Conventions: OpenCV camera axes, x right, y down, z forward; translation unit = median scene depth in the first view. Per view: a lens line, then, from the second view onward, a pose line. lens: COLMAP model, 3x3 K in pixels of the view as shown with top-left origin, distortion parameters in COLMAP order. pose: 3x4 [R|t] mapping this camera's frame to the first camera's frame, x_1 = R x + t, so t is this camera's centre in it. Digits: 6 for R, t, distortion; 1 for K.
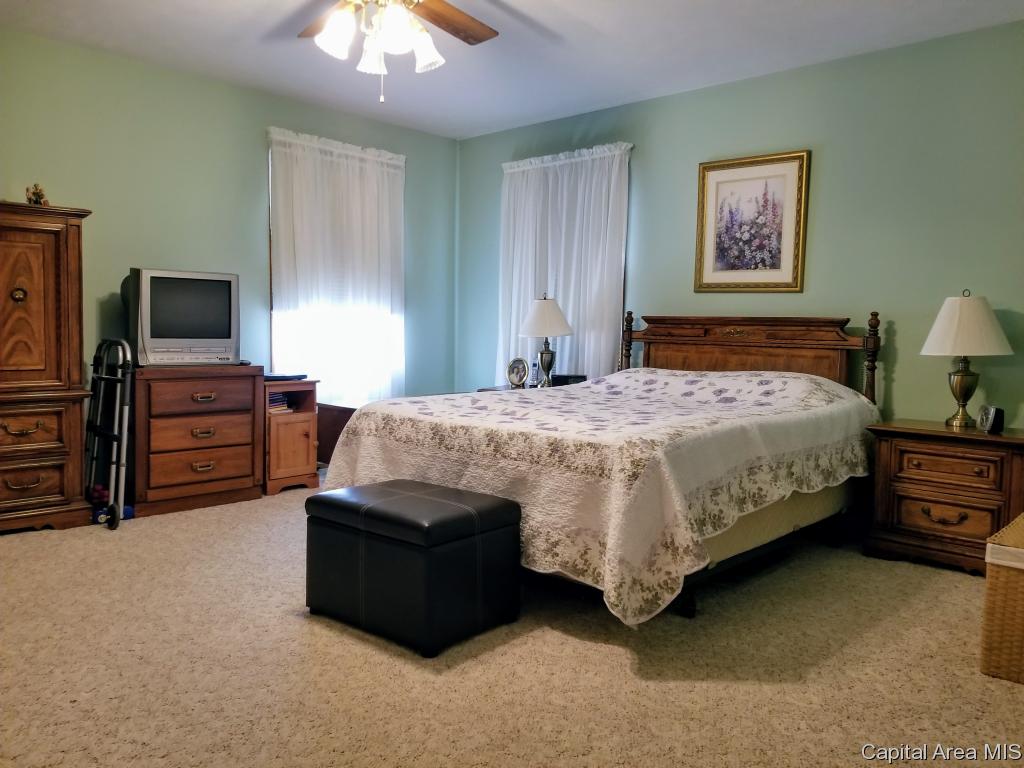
lens RADIAL K [[826.5, 0, 512.0], [0, 826.5, 384.0], [0, 0, 1]] dist [-0.007036, -0.006992]
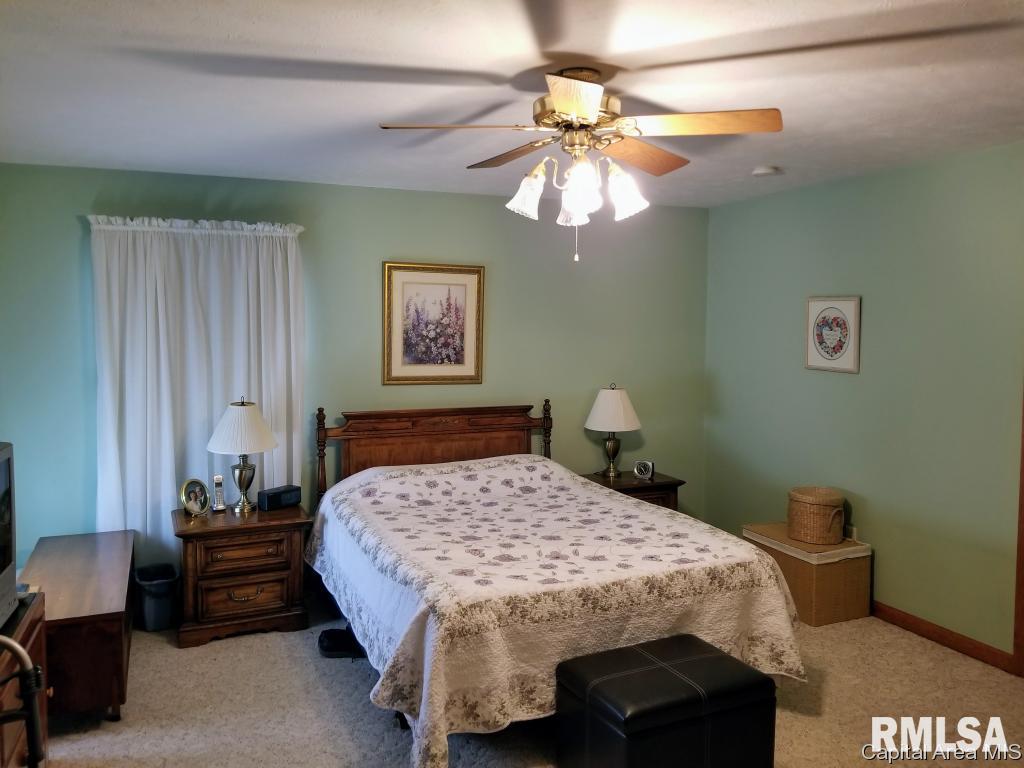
lens RADIAL K [[801.1, 0, 513.3], [0, 801.1, 364.6], [0, 0, 1]] dist [0.097064, -0.170762]
pose [[0.385560, -0.065830, 0.920331, -0.675149], [0.065913, 0.996868, 0.043691, -0.179670], [-0.920325, 0.043816, 0.388692, 0.486390]]
